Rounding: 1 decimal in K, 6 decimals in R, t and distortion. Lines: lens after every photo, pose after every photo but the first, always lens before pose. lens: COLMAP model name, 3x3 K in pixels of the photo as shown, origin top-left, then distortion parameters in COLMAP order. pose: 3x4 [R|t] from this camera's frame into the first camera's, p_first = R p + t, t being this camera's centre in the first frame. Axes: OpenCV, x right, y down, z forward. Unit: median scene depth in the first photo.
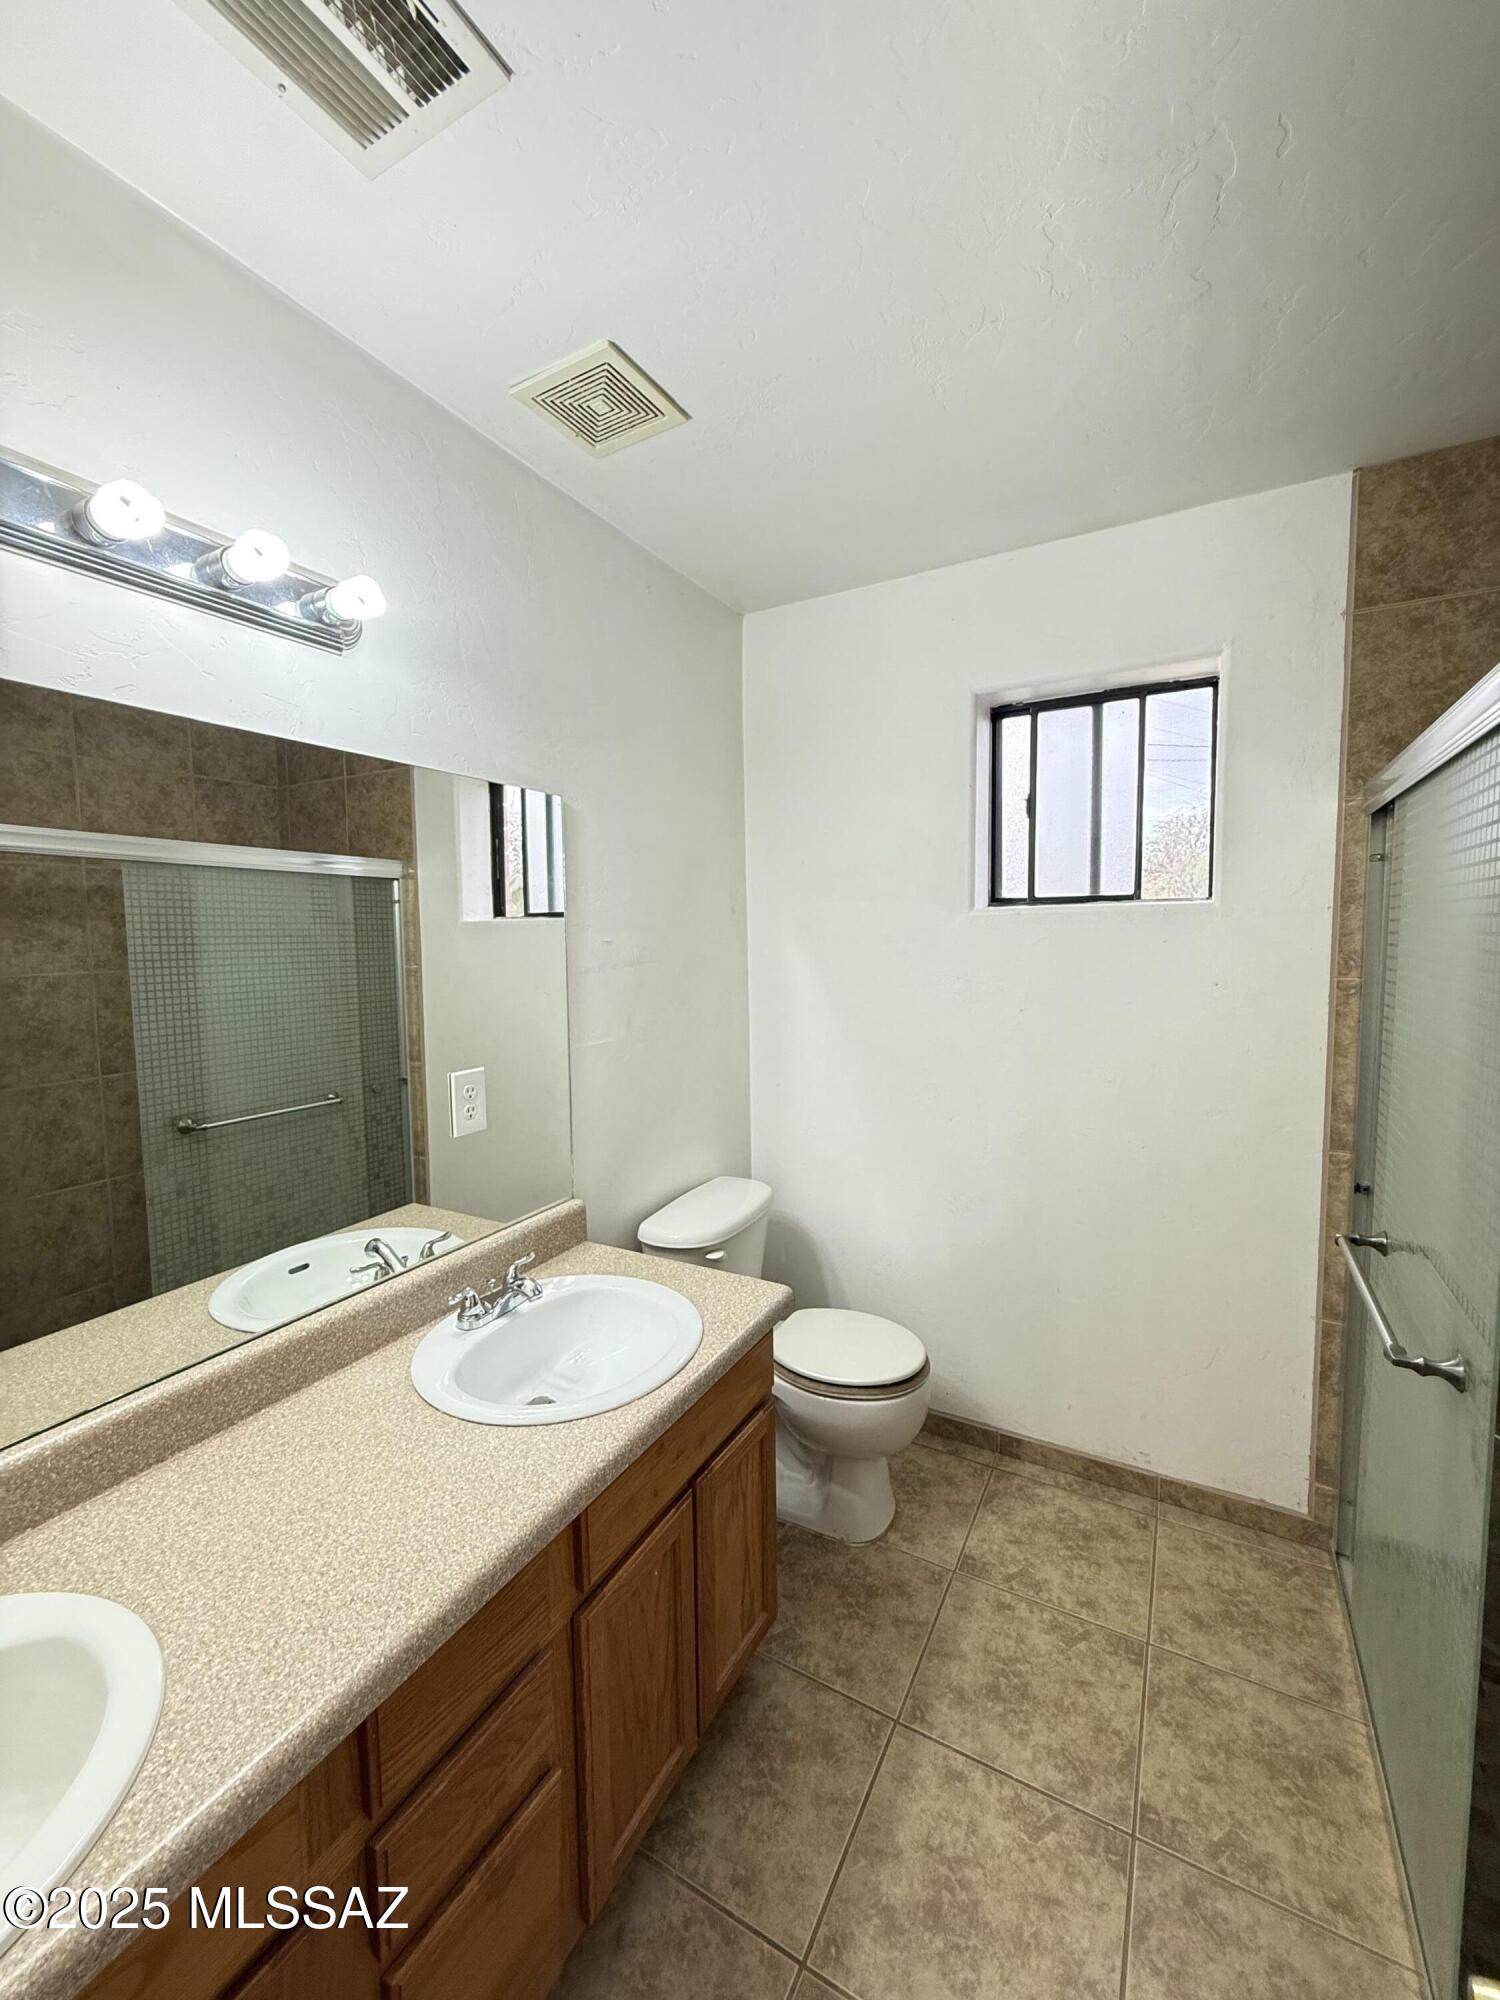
lens RADIAL K [[797.6, 0, 753.2], [0, 797.6, 994.5], [0, 0, 1]] dist [0.001098, 0.000050]
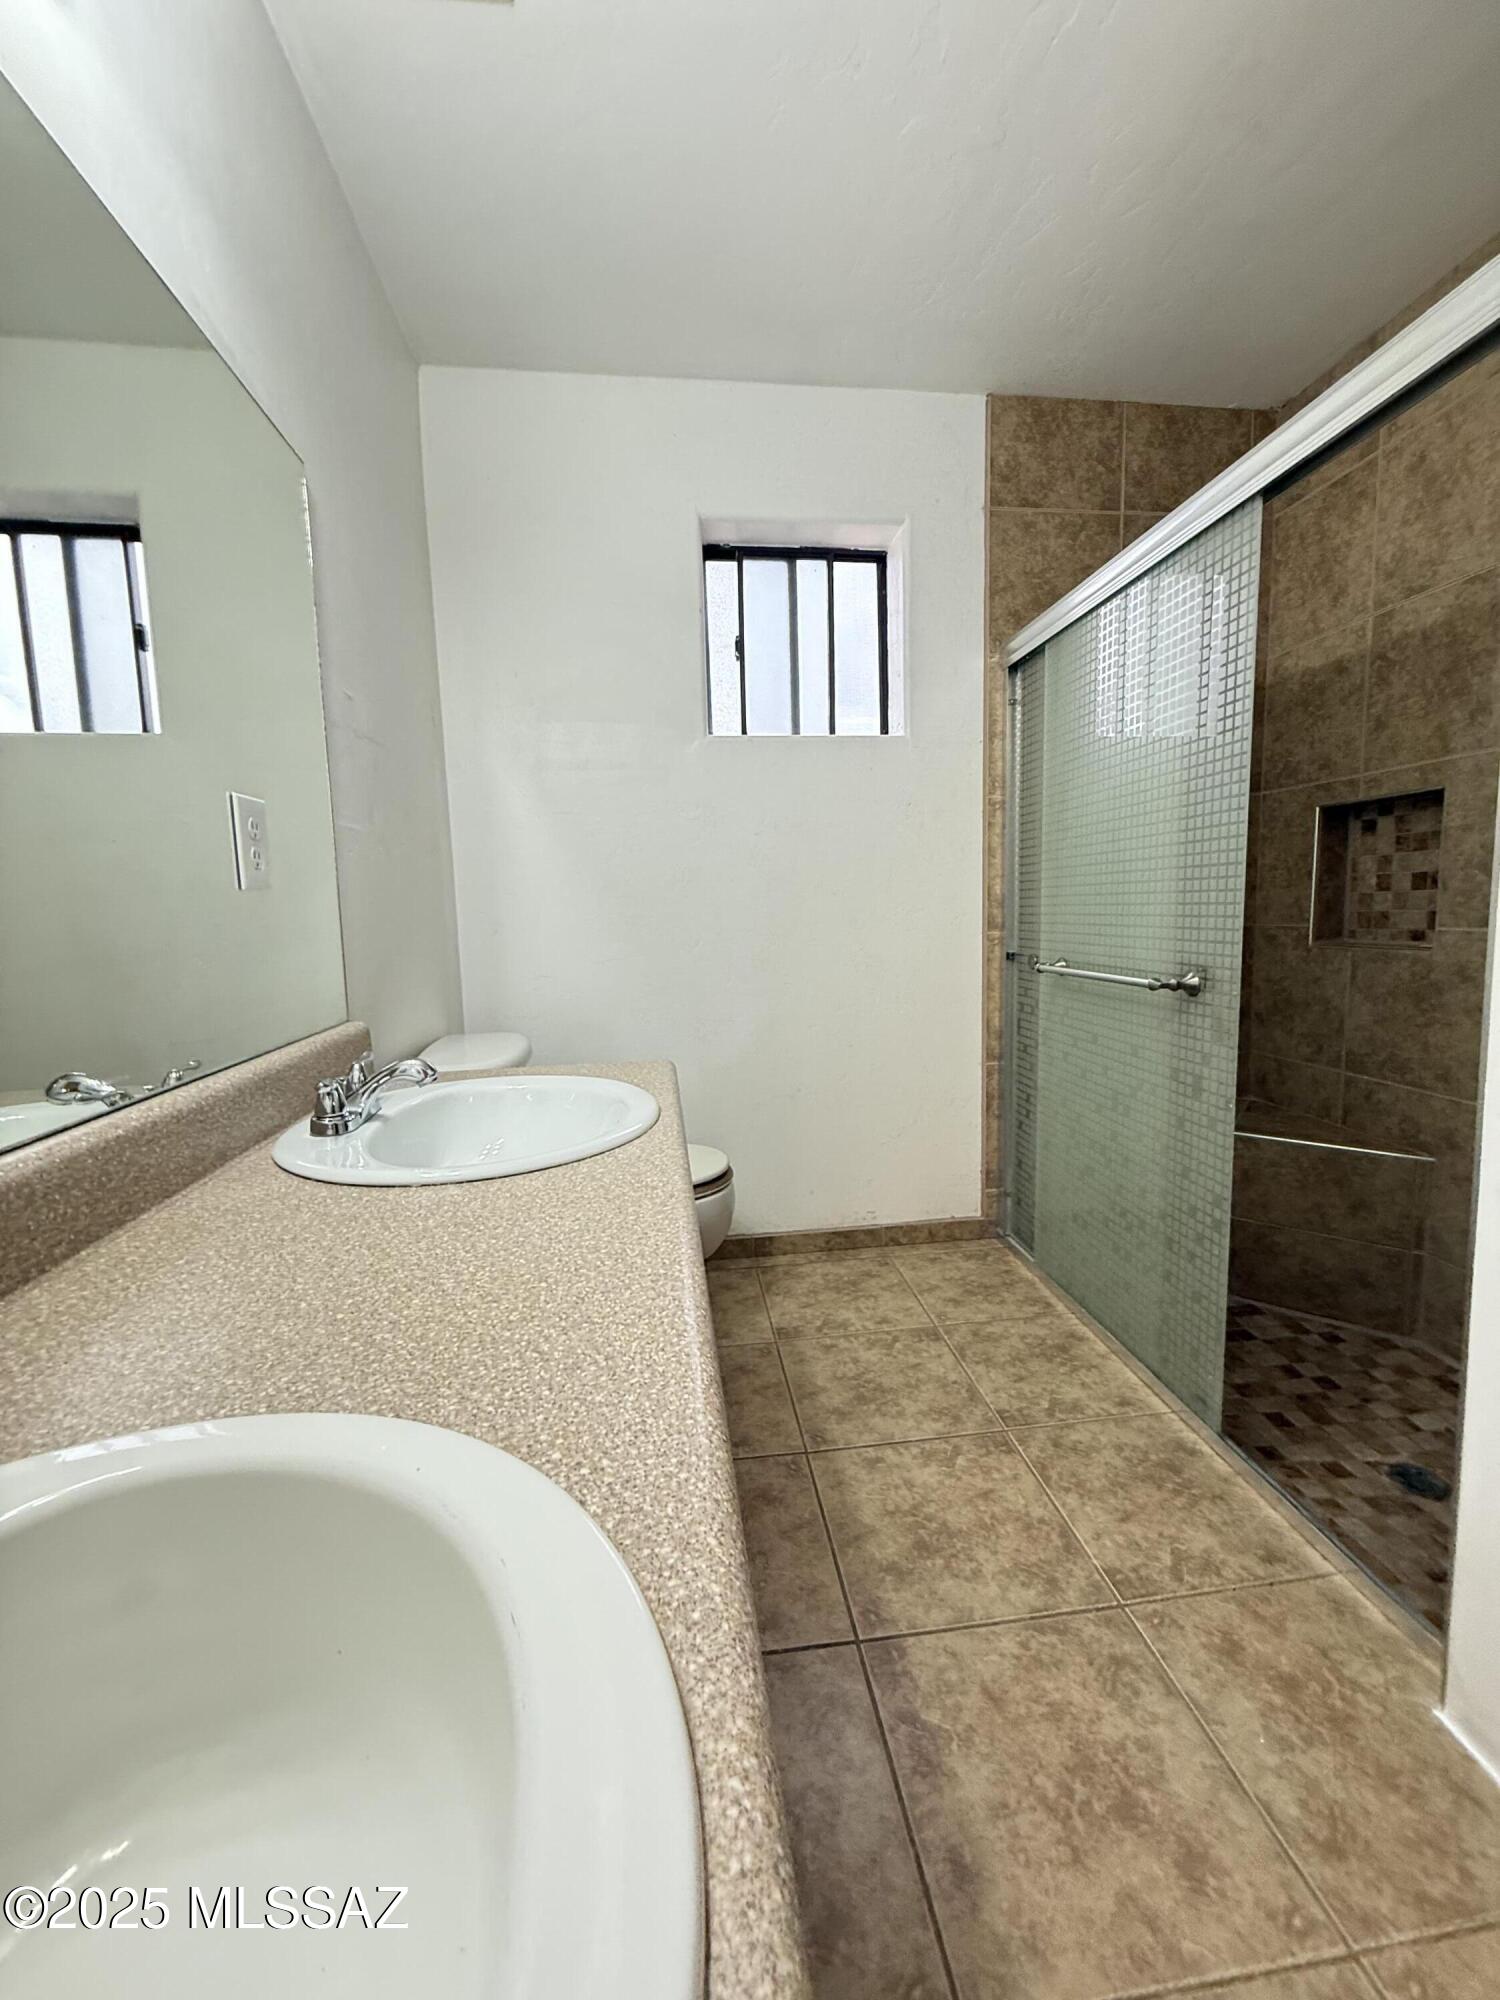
lens RADIAL K [[797.6, 0, 753.2], [0, 797.6, 994.5], [0, 0, 1]] dist [0.001098, 0.000050]
pose [[0.809799, -0.072190, 0.582249, -0.385541], [0.059209, 0.997390, 0.041313, 0.241400], [-0.583712, 0.001019, 0.811960, 0.178167]]
